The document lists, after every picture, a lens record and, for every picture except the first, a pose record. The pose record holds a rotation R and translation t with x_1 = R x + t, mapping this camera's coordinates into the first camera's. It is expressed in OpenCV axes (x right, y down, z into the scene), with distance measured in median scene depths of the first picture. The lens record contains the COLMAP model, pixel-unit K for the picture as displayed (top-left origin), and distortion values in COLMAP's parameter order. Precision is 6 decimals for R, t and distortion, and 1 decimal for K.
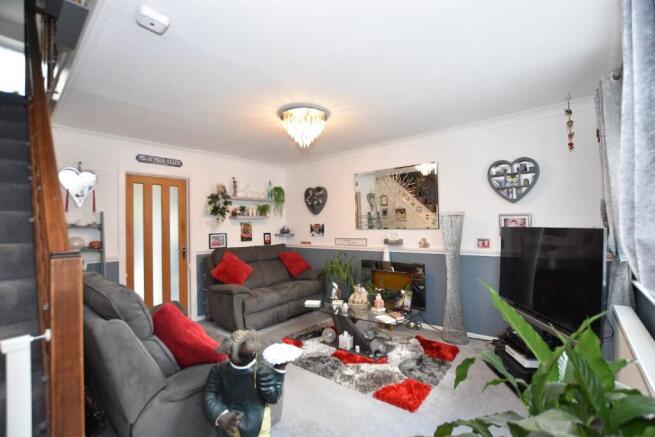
lens RADIAL K [[272.7, 0, 329.5], [0, 272.7, 226.6], [0, 0, 1]] dist [-0.083597, 0.000037]
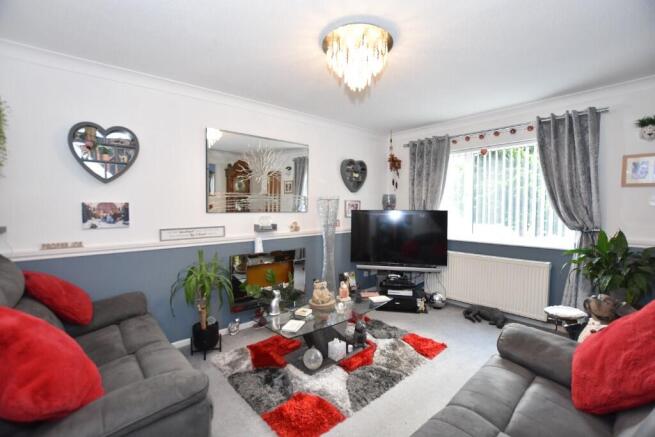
lens RADIAL K [[292.0, 0, 327.5], [0, 292.0, 218.5], [0, 0, 1]] dist [-0.024347, 0.000304]
pose [[0.138075, -0.023695, 0.990138, -0.627177], [-0.002890, 0.999700, 0.024327, 0.005793], [-0.990418, -0.006221, 0.137965, 0.699175]]
